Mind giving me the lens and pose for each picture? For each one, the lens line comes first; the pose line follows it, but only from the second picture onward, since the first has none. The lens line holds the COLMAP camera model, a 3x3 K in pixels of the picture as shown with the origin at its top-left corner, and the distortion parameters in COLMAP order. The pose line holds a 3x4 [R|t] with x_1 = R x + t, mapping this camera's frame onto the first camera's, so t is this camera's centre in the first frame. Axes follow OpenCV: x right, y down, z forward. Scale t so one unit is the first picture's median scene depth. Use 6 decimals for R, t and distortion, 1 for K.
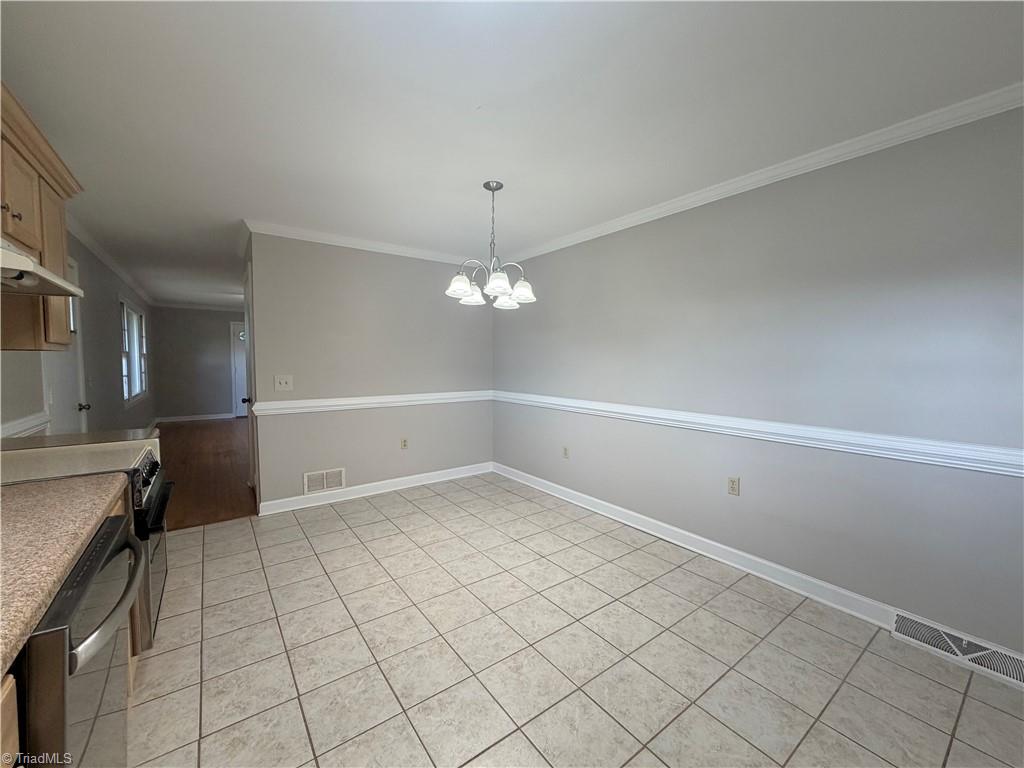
lens RADIAL K [[407.3, 0, 508.6], [0, 407.3, 383.2], [0, 0, 1]] dist [-0.002072, 0.000661]
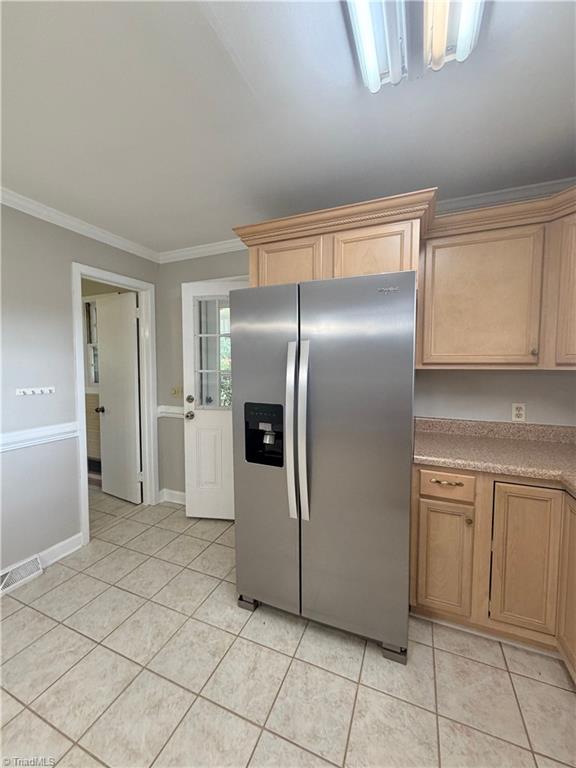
lens RADIAL K [[305.5, 0, 286.9], [0, 305.5, 380.7], [0, 0, 1]] dist [-0.002072, 0.000661]
pose [[-0.511806, -0.049968, 0.857647, -0.143038], [0.044959, 0.995381, 0.084823, -0.047774], [-0.857924, 0.081972, -0.507195, 0.403710]]
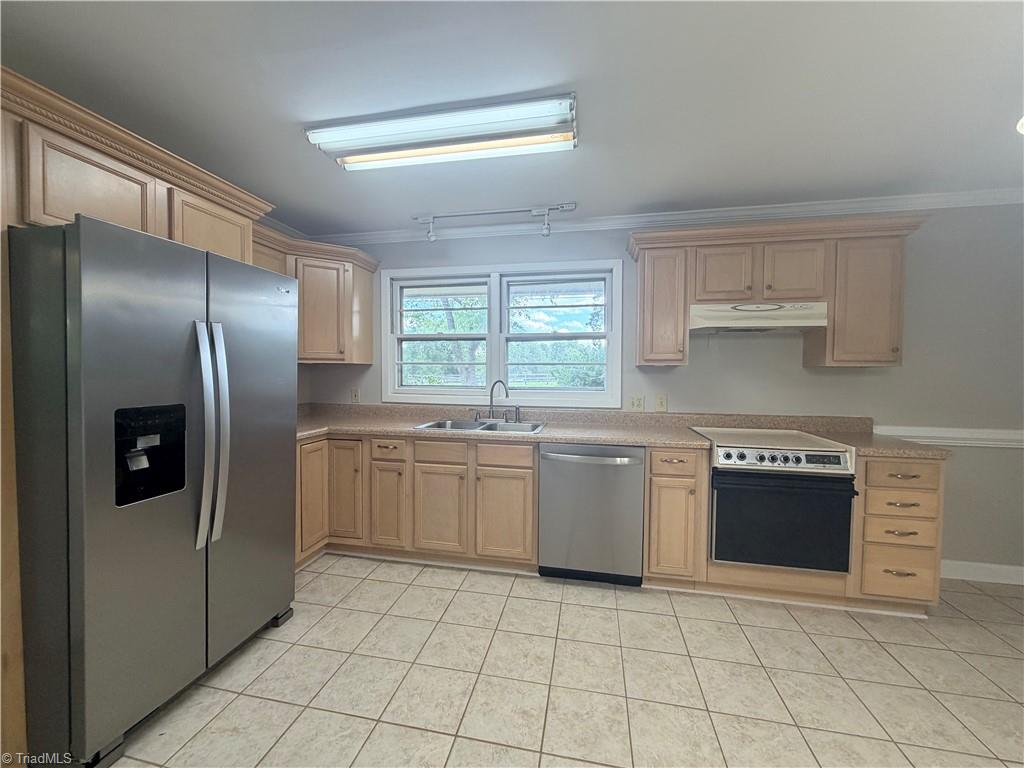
lens RADIAL K [[407.3, 0, 508.6], [0, 407.3, 383.2], [0, 0, 1]] dist [-0.002072, 0.000661]
pose [[-0.744925, 0.012196, -0.667037, 0.374716], [-0.046953, 0.996395, 0.070655, -0.045612], [0.665494, 0.083952, -0.741667, 0.834169]]
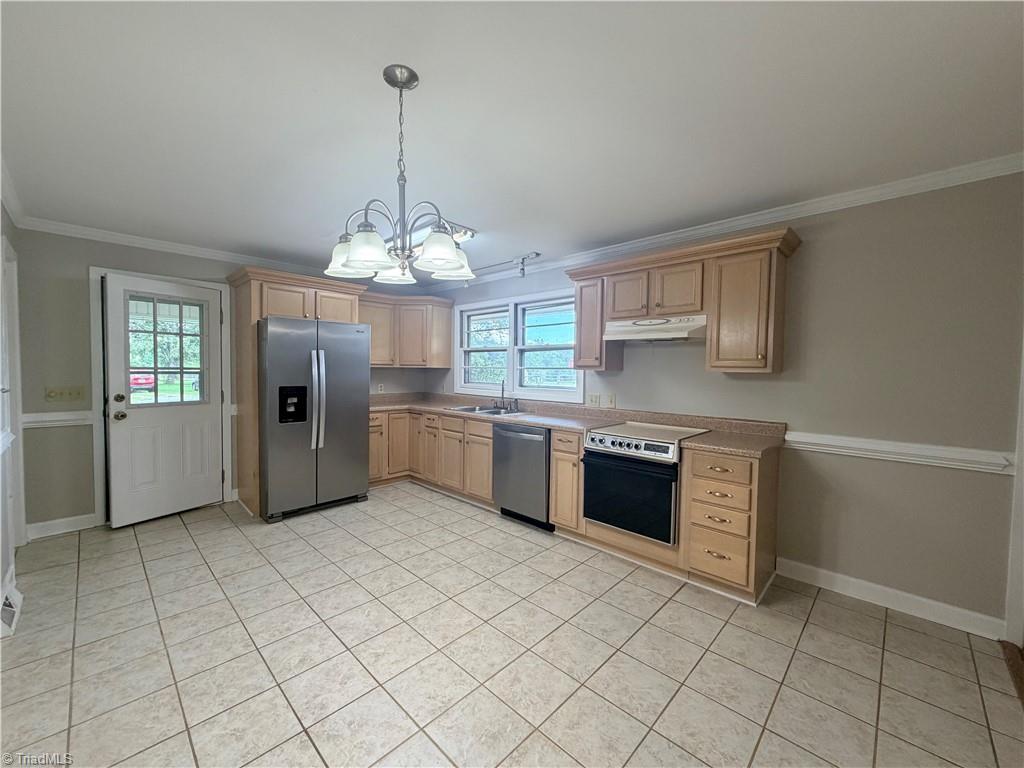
lens RADIAL K [[407.3, 0, 508.6], [0, 407.3, 383.2], [0, 0, 1]] dist [-0.002072, 0.000661]
pose [[-0.986093, -0.010674, -0.165849, -0.090515], [-0.025738, 0.995704, 0.088949, -0.100445], [0.164187, 0.091981, -0.982131, 1.530385]]
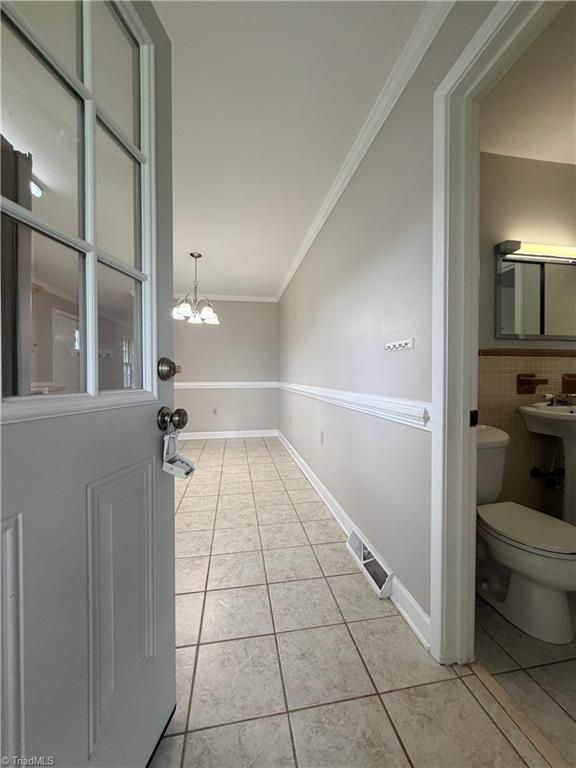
lens RADIAL K [[305.5, 0, 286.9], [0, 305.5, 380.7], [0, 0, 1]] dist [-0.002072, 0.000661]
pose [[0.894847, 0.002268, -0.446367, 0.851695], [-0.020687, 0.999123, -0.036396, 0.093907], [0.445893, 0.041803, 0.894110, 0.012918]]
